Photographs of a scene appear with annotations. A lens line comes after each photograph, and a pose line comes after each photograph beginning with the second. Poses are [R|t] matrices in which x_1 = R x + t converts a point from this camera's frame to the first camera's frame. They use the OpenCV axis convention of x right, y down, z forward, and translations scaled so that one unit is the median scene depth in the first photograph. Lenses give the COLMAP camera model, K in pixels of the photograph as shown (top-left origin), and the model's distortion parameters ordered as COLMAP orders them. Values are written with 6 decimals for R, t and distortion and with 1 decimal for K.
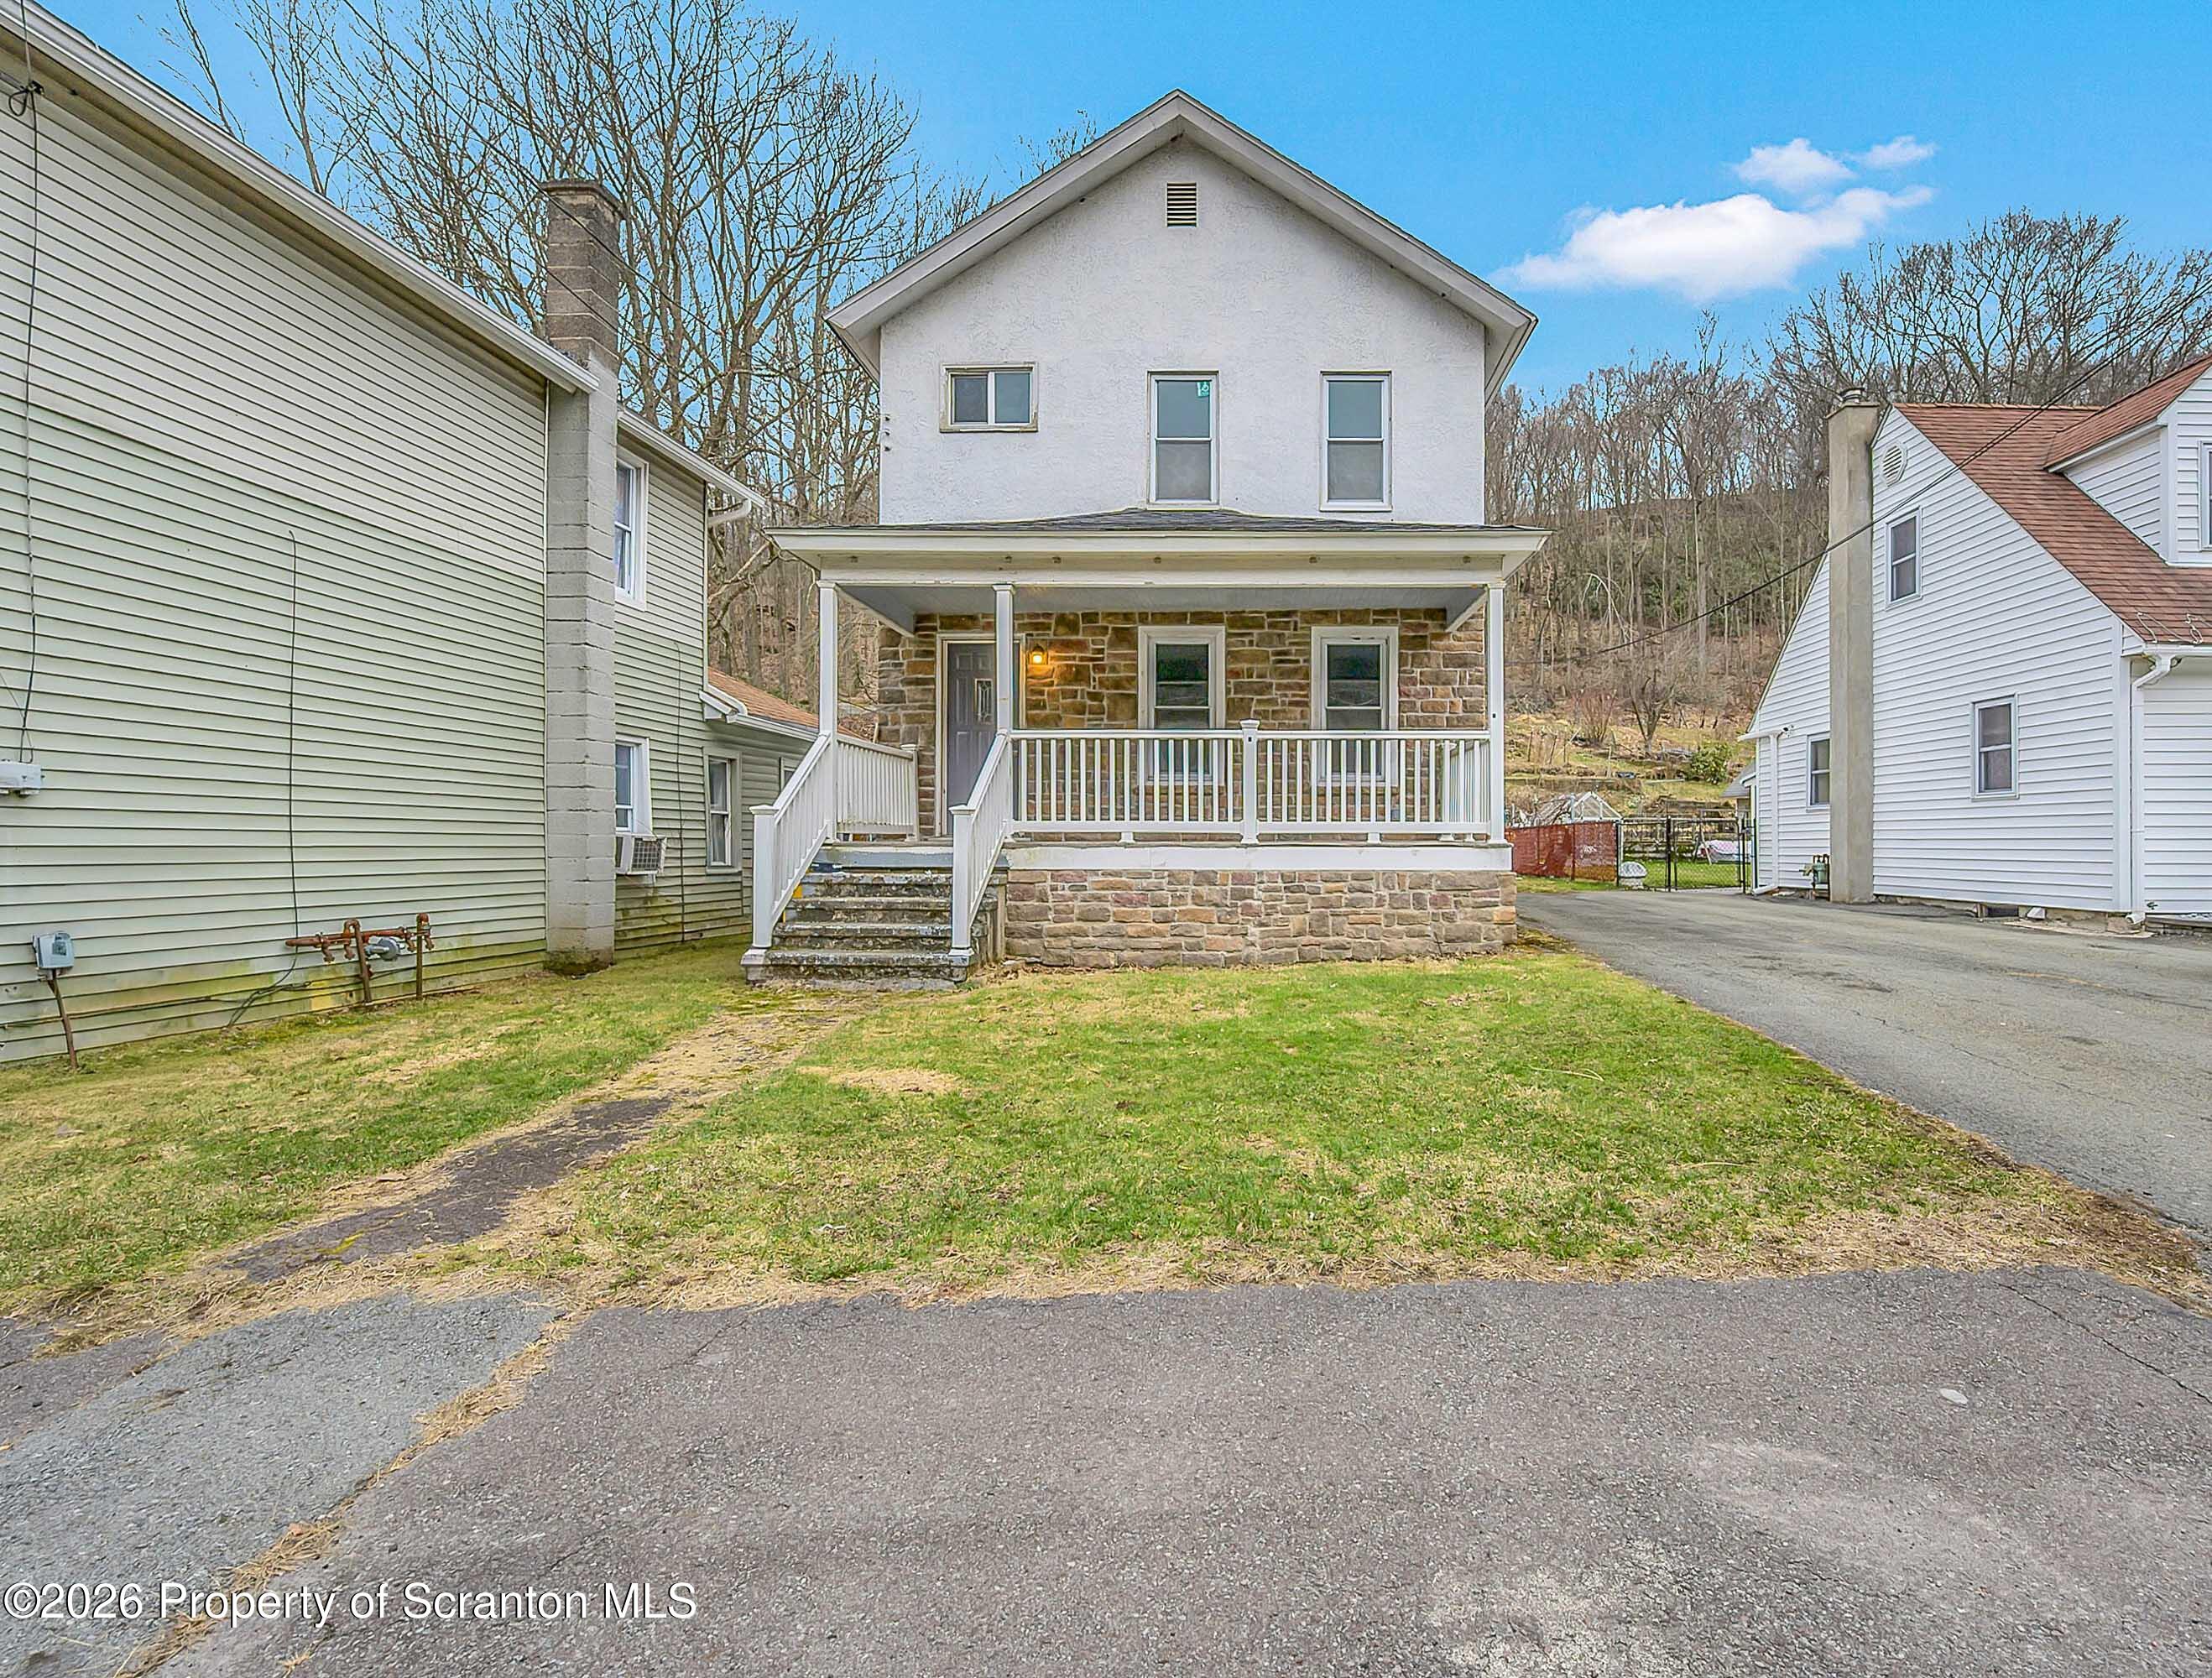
lens RADIAL K [[1064.8, 0, 1113.5], [0, 1064.8, 838.9], [0, 0, 1]] dist [-0.002826, 0.000632]
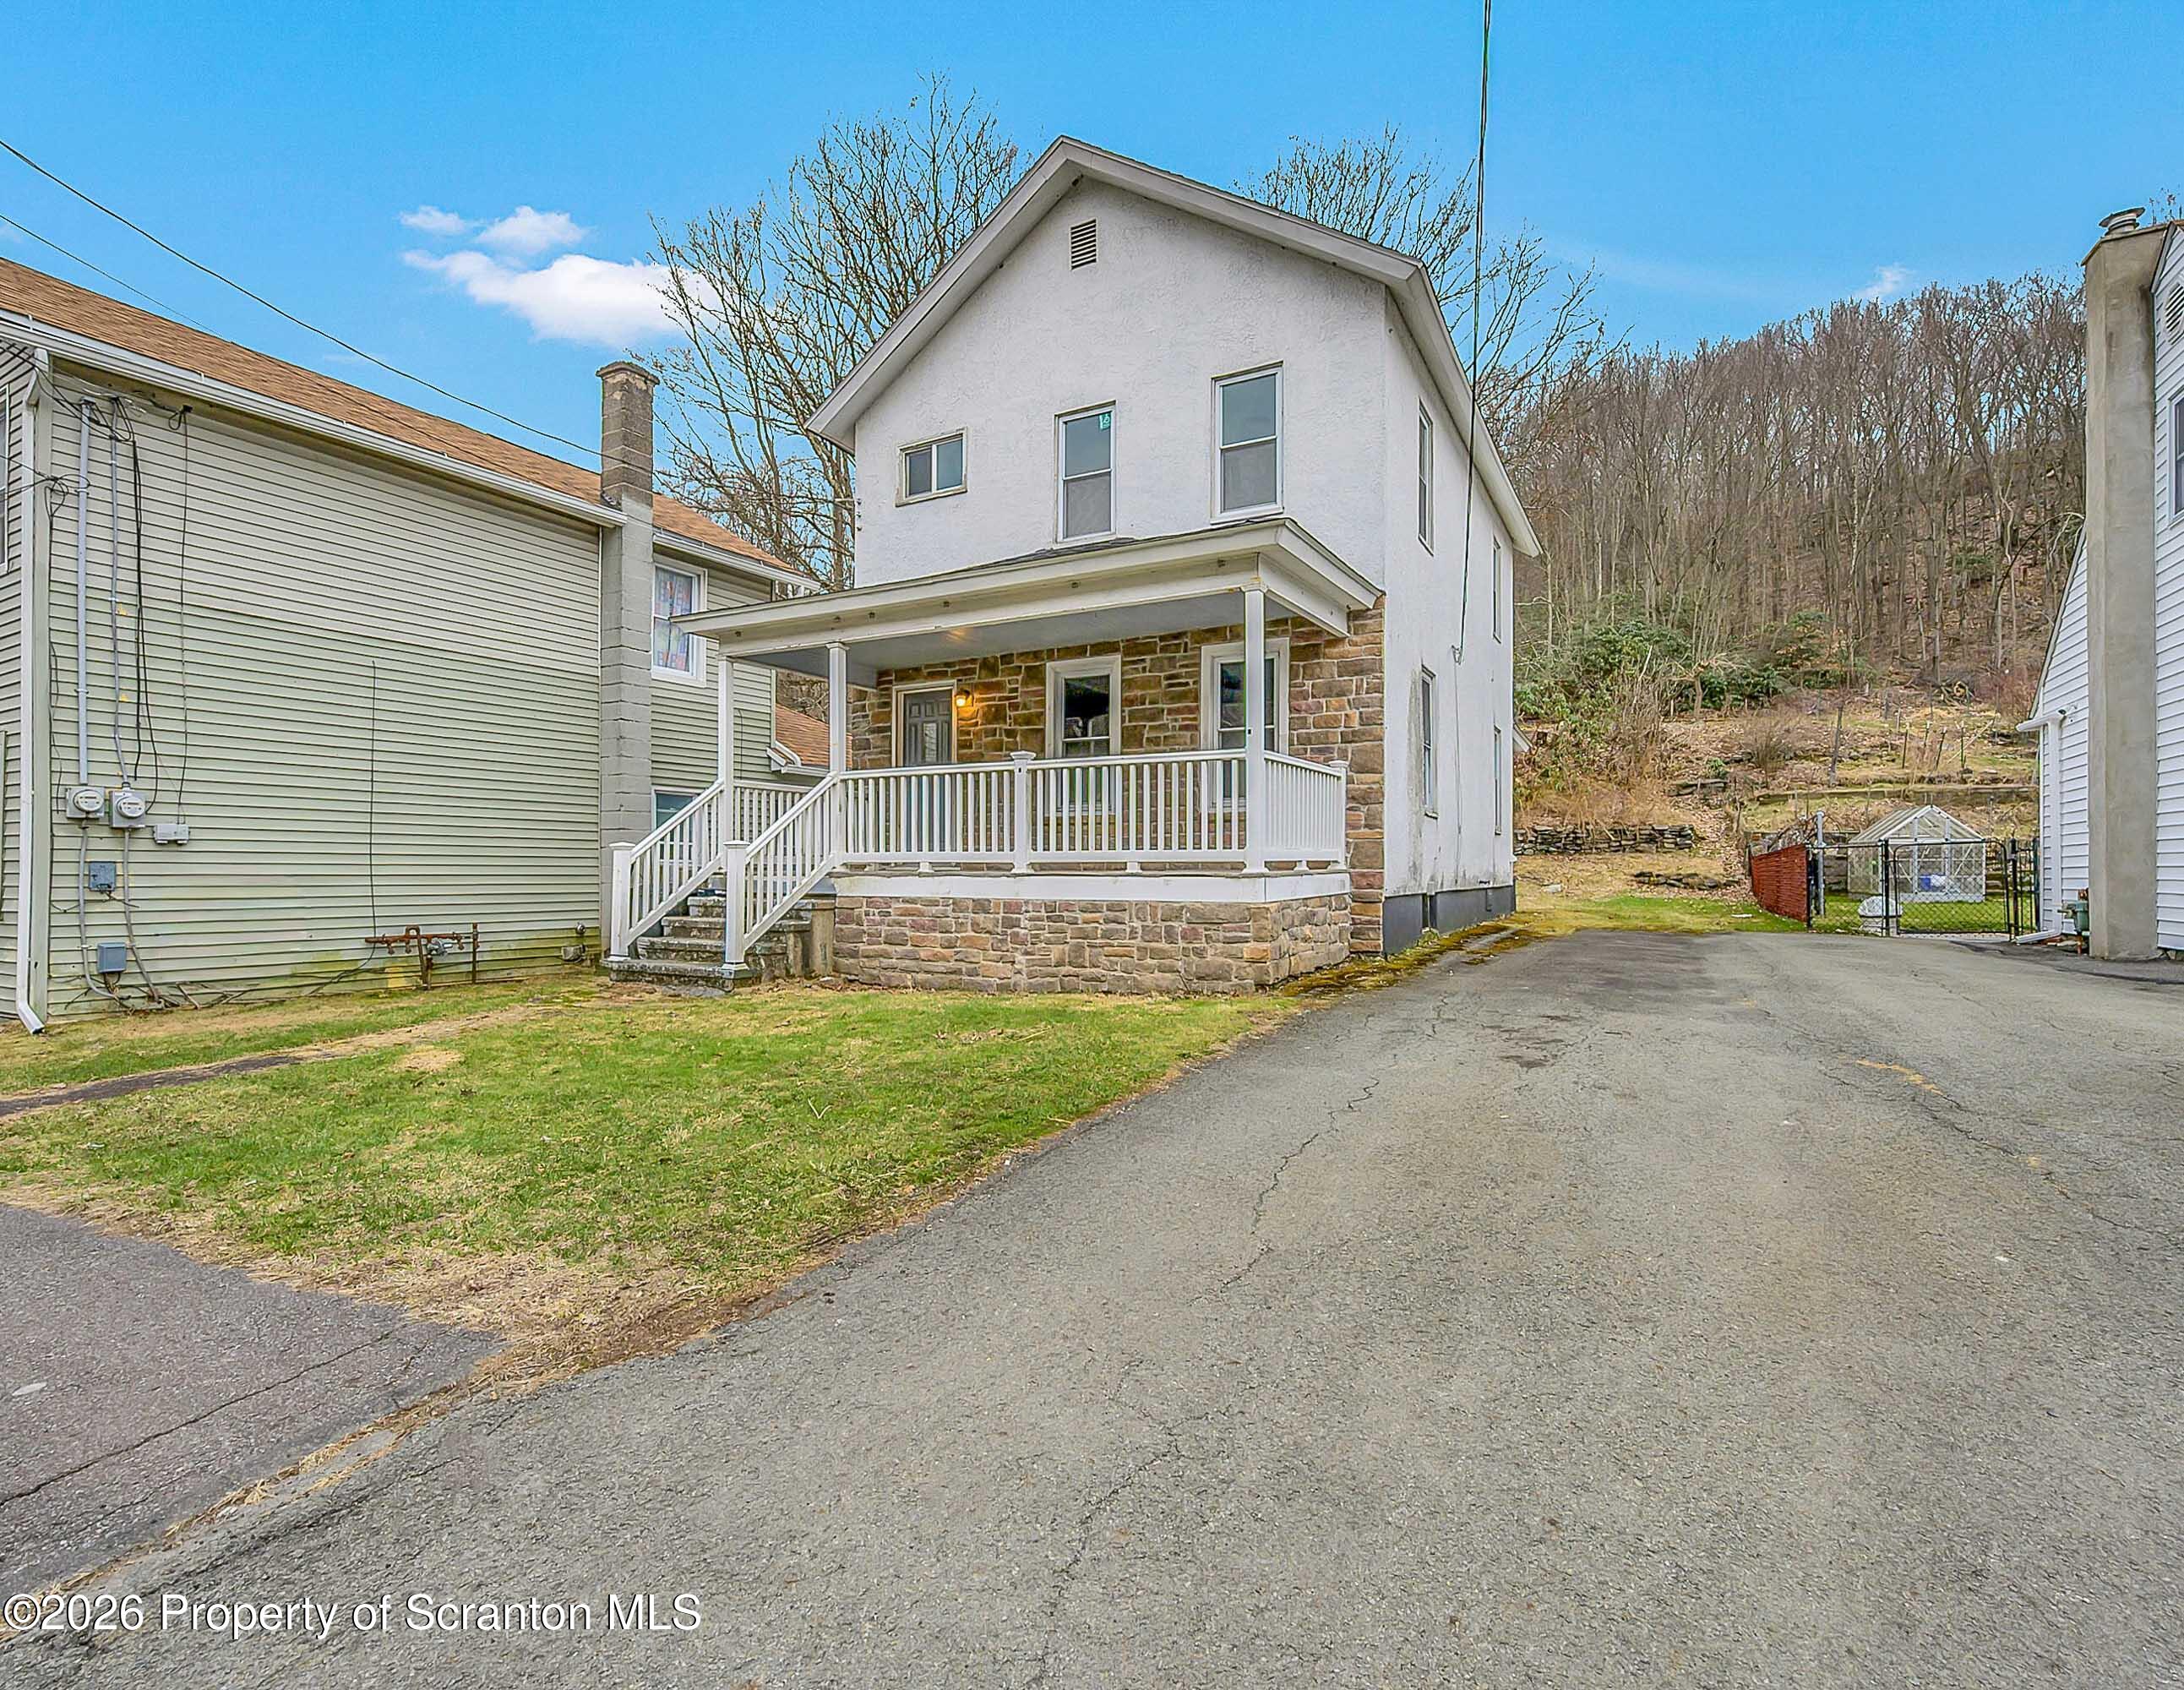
lens RADIAL K [[1000.9, 0, 986.3], [0, 1000.9, 866.6], [0, 0, 1]] dist [-0.003189, -0.000207]
pose [[0.888712, -0.002924, -0.458457, 0.431403], [0.002211, 0.999995, -0.002092, 0.000344], [0.458461, 0.000846, 0.888714, 0.111865]]
